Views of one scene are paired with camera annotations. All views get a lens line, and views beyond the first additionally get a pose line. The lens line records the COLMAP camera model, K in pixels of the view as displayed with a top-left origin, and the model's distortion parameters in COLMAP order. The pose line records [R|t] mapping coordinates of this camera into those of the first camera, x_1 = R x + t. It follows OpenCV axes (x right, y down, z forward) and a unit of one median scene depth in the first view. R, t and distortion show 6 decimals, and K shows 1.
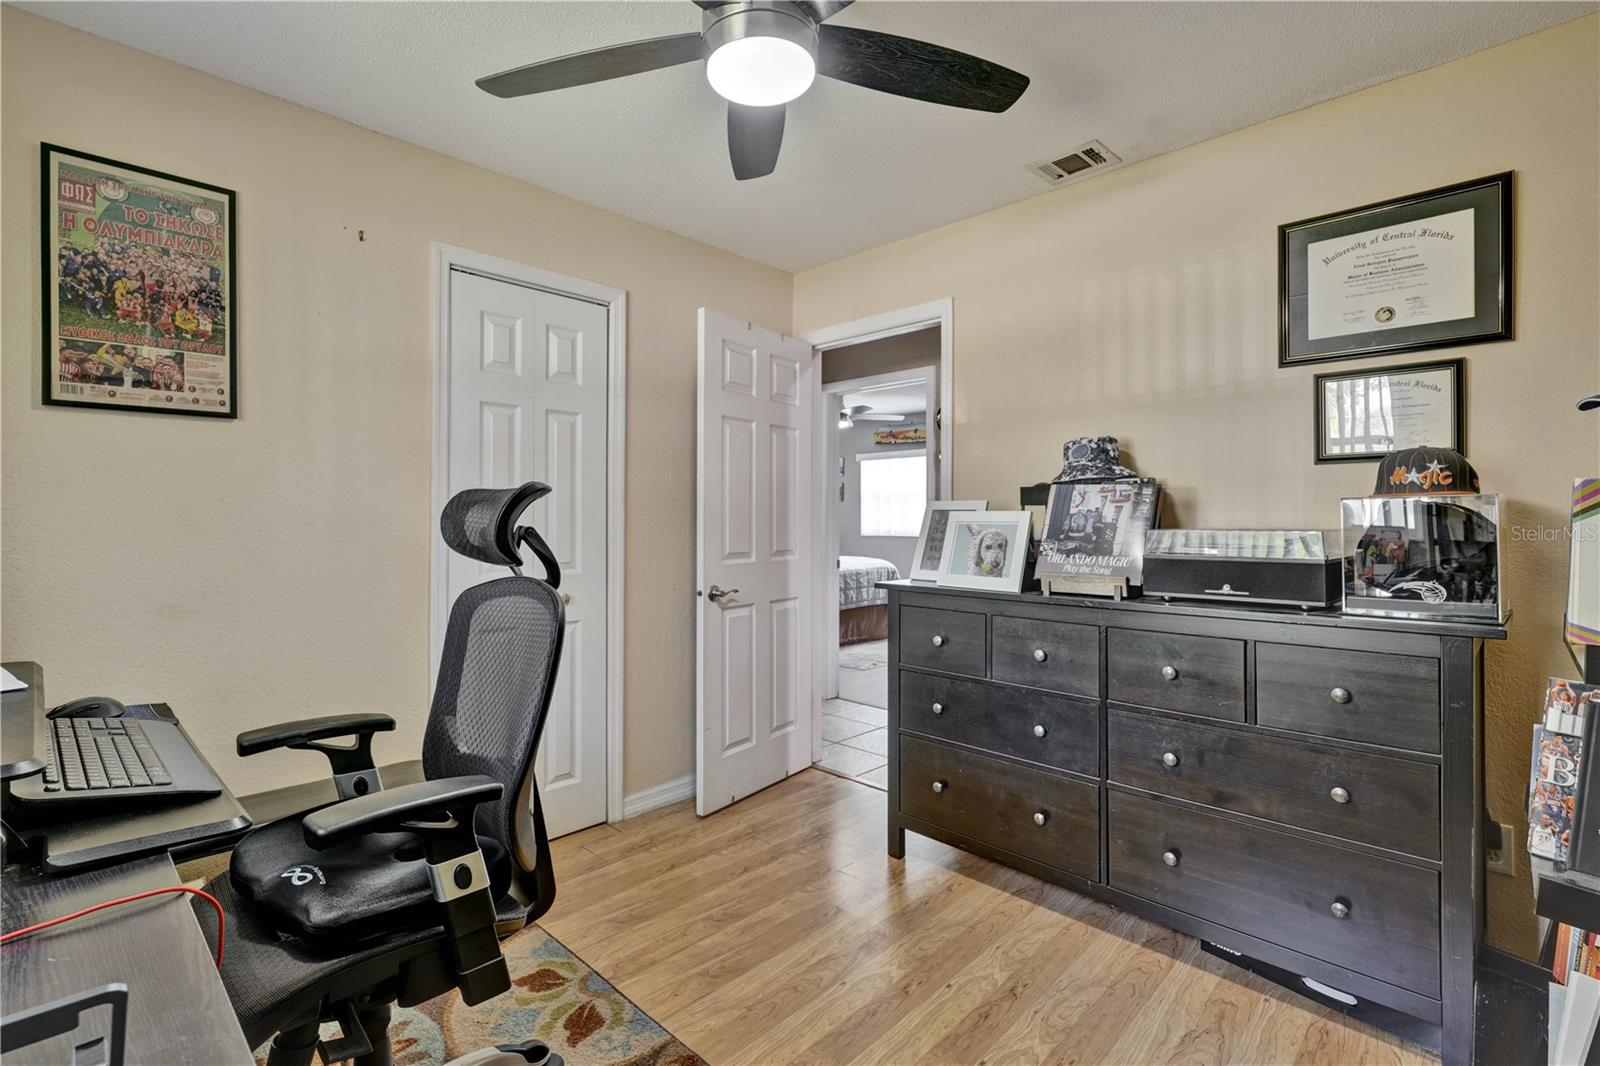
lens RADIAL K [[727.7, 0, 797.5], [0, 727.7, 510.2], [0, 0, 1]] dist [-0.001084, 0.000233]
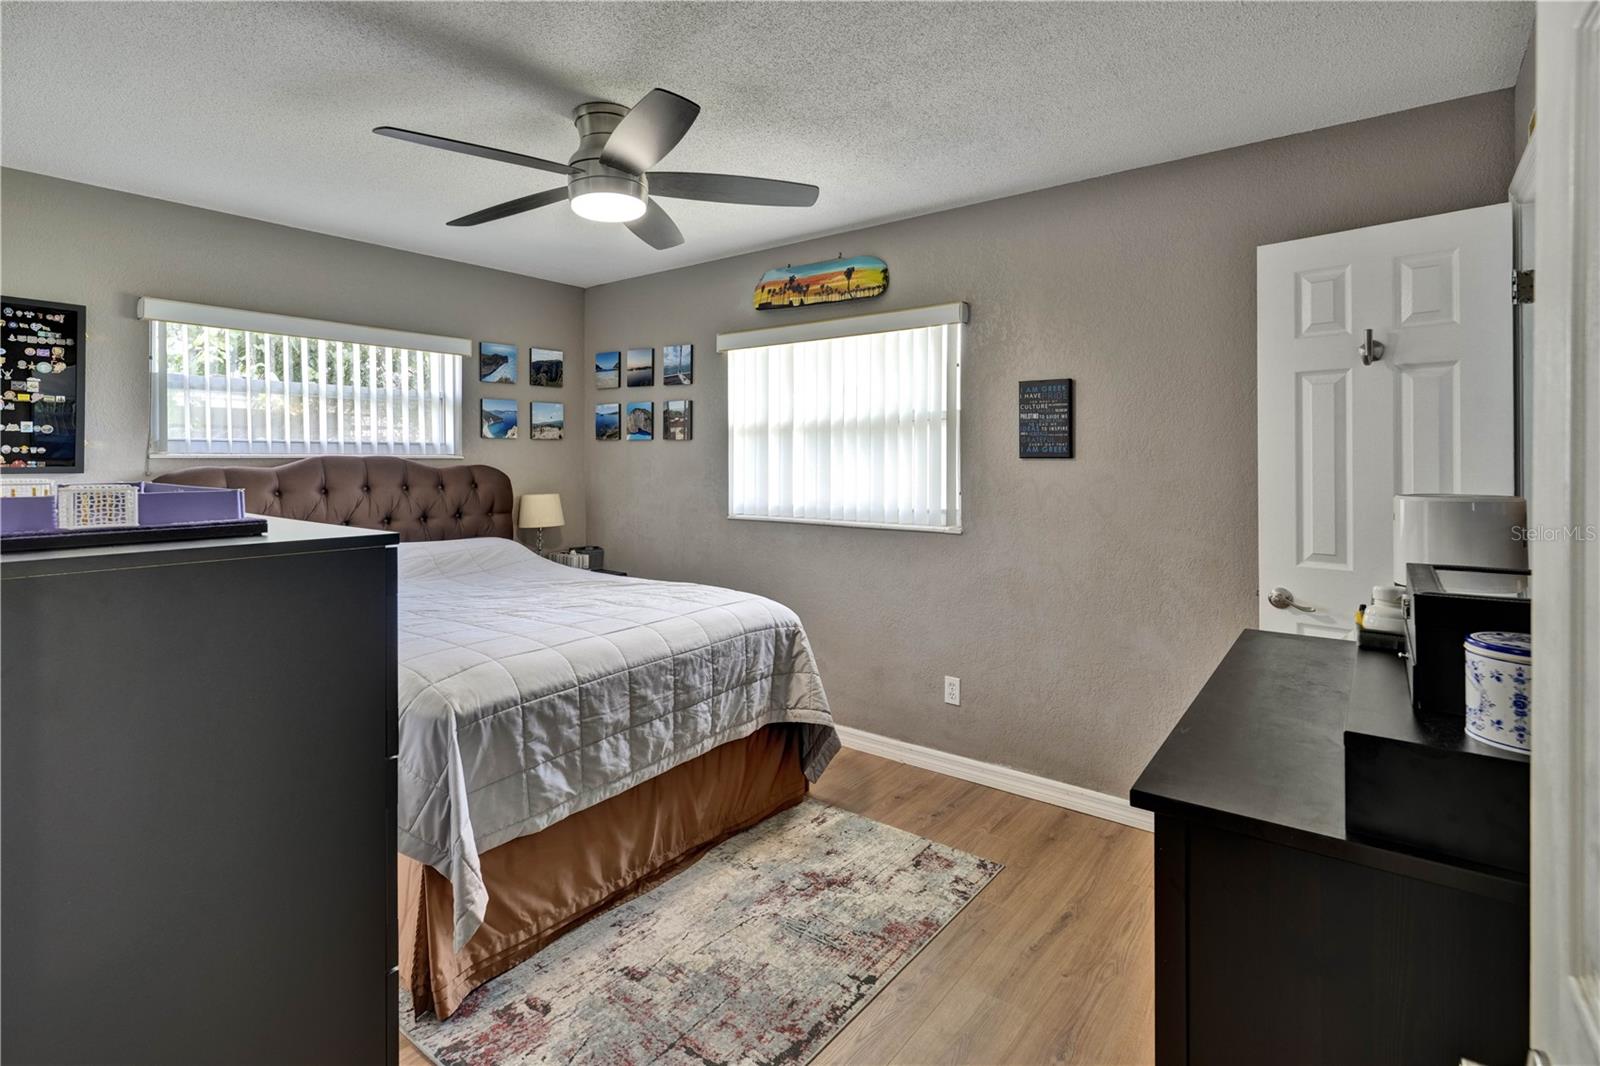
lens RADIAL K [[773.7, 0, 807.1], [0, 773.7, 448.9], [0, 0, 1]] dist [0.000517, 0.000342]
pose [[0.993275, -0.002140, 0.115763, 0.086708], [0.001301, 0.999972, 0.007321, -0.011251], [-0.115775, -0.007121, 0.993250, 0.559696]]
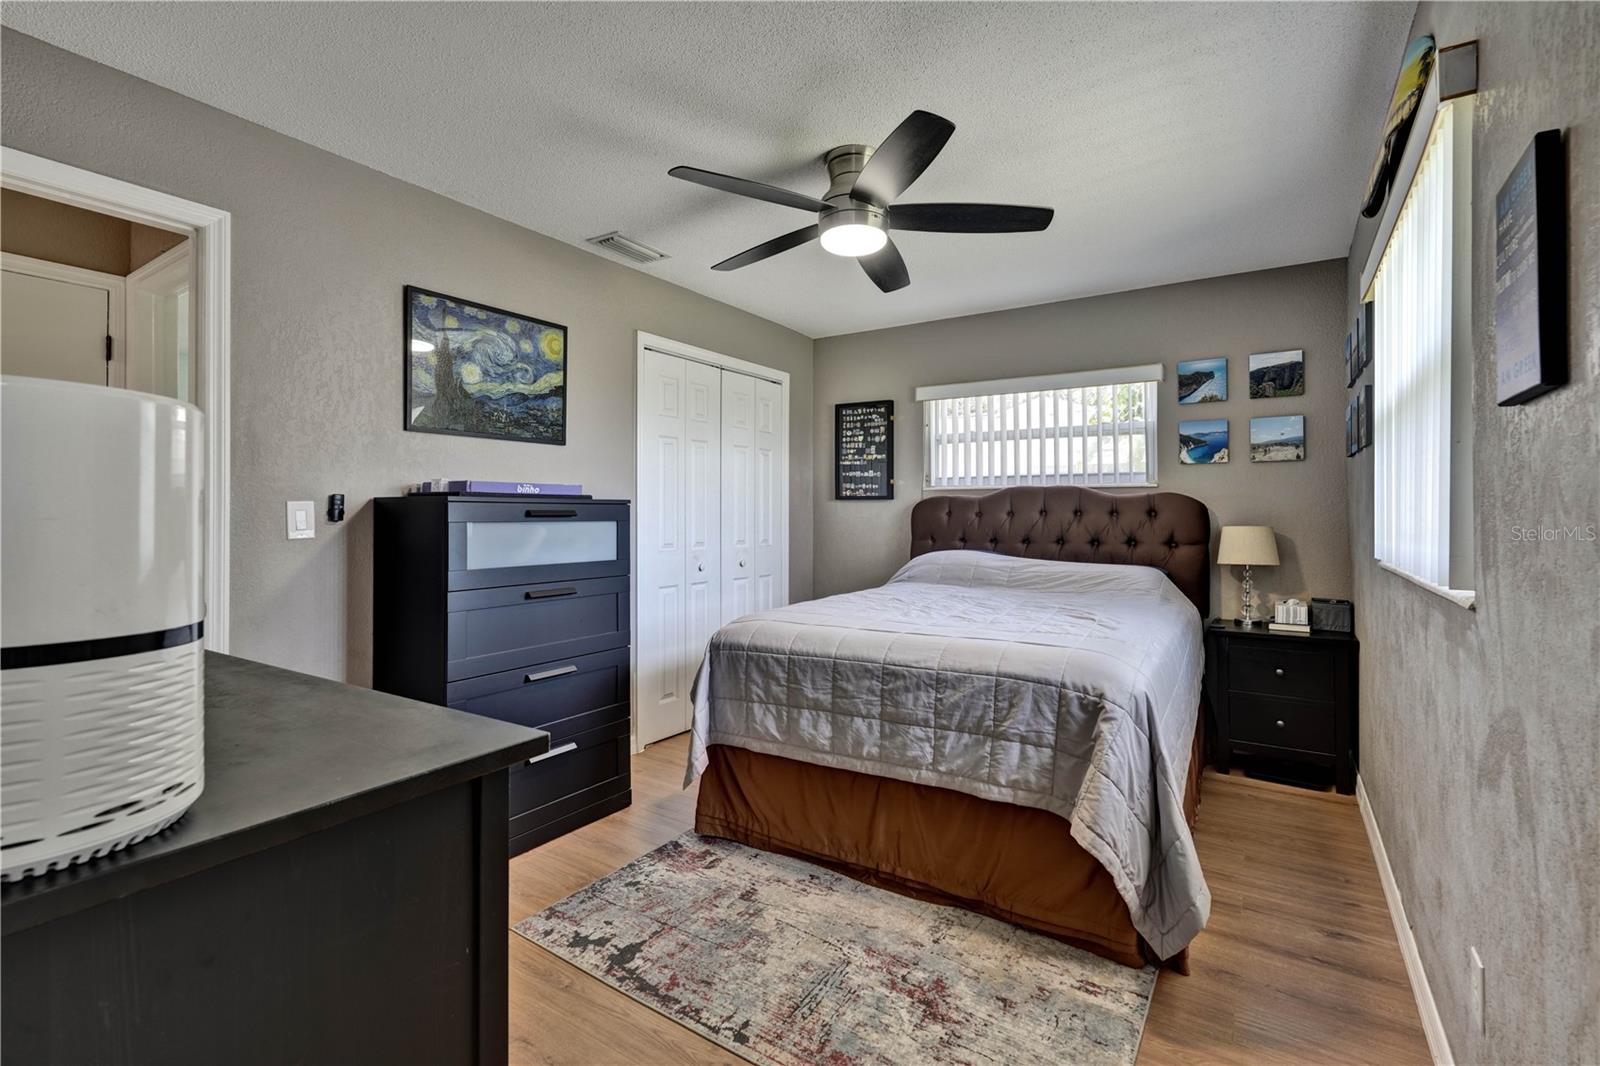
lens RADIAL K [[727.7, 0, 797.5], [0, 727.7, 510.2], [0, 0, 1]] dist [-0.001084, 0.000233]
pose [[0.182349, -0.010672, -0.983176, 0.342599], [0.015178, 0.999853, -0.008038, 0.014396], [0.983117, -0.013457, 0.182484, 0.784344]]
